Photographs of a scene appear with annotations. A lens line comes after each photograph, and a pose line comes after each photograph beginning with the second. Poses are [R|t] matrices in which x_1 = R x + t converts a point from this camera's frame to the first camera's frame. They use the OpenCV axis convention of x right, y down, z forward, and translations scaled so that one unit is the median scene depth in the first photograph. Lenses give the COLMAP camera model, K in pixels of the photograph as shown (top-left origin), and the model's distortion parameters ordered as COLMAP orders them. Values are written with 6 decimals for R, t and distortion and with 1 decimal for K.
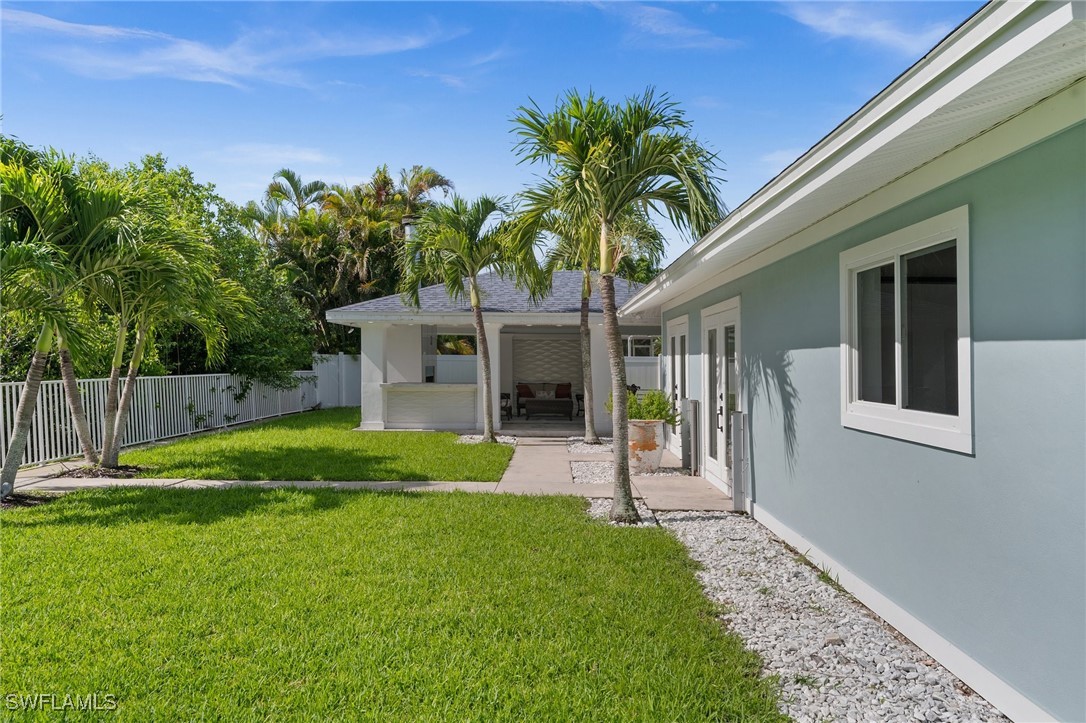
lens RADIAL K [[745.1, 0, 543.1], [0, 745.1, 367.9], [0, 0, 1]] dist [-0.000878, -0.001022]
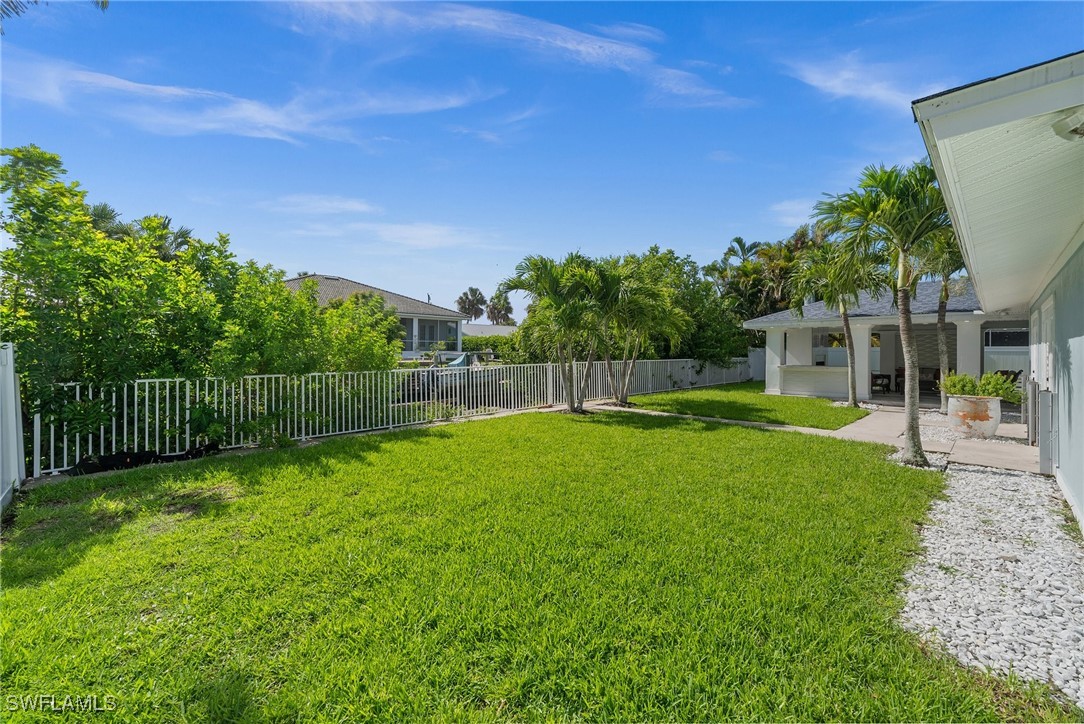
lens RADIAL K [[440.0, 0, 535.0], [0, 440.0, 355.3], [0, 0, 1]] dist [-0.002465, 0.000255]
pose [[0.702871, -0.000583, -0.711317, 0.123858], [-0.001916, 0.999994, -0.002712, 0.003252], [0.711315, 0.003269, 0.702866, -0.051727]]
